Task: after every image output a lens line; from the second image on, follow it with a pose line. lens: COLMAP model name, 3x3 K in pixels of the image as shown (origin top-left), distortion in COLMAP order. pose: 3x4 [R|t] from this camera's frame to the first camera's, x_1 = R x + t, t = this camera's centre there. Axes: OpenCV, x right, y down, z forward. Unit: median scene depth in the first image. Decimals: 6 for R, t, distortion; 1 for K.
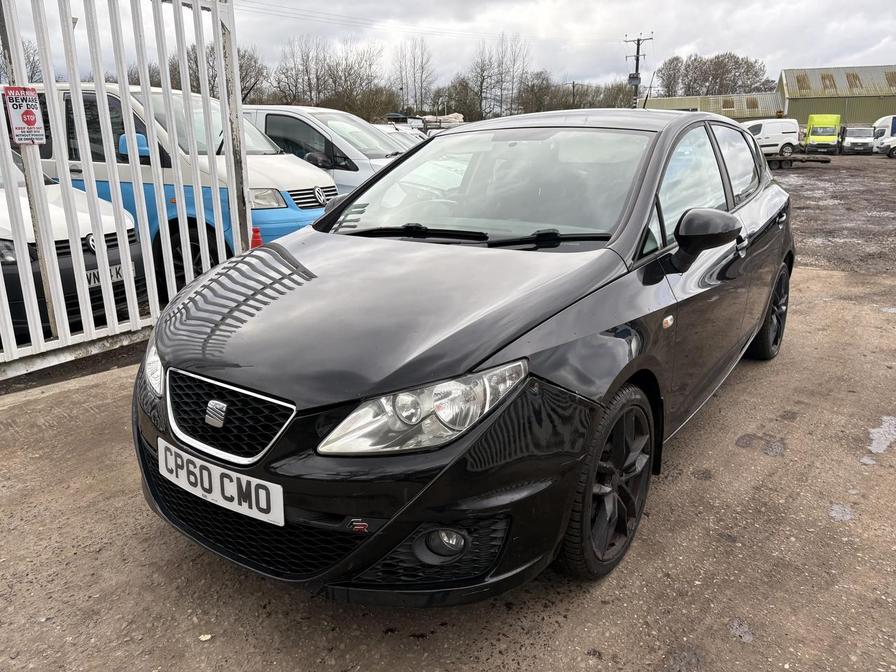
lens RADIAL K [[680.1, 0, 445.1], [0, 680.1, 332.5], [0, 0, 1]] dist [0.040750, -0.013484]
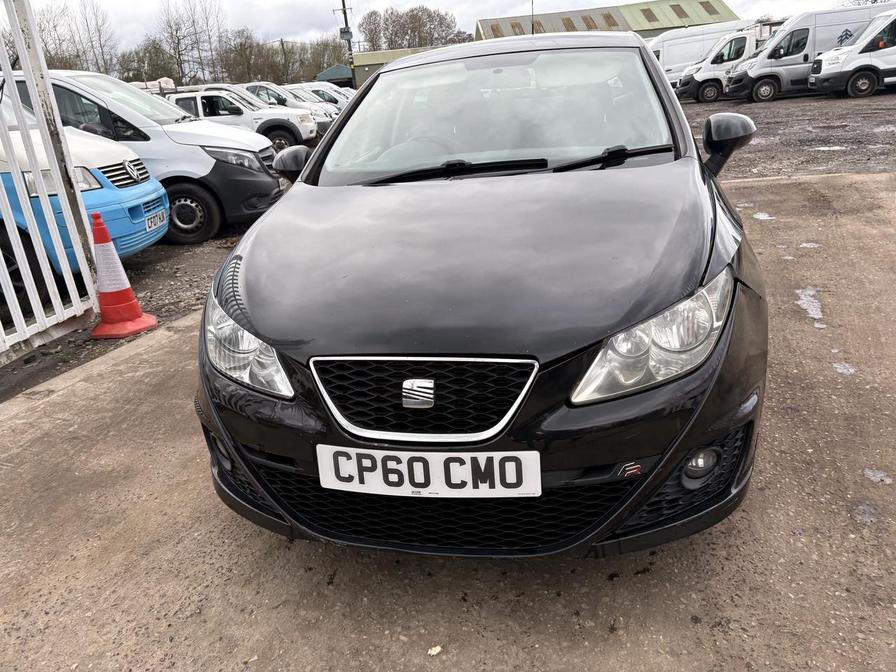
lens RADIAL K [[680.1, 0, 451.2], [0, 680.1, 338.0], [0, 0, 1]] dist [0.040750, -0.013484]
pose [[0.916115, -0.198268, 0.348457, -0.547072], [0.177189, 0.979895, 0.091708, -0.016822], [-0.359634, -0.022272, 0.932828, 0.197046]]
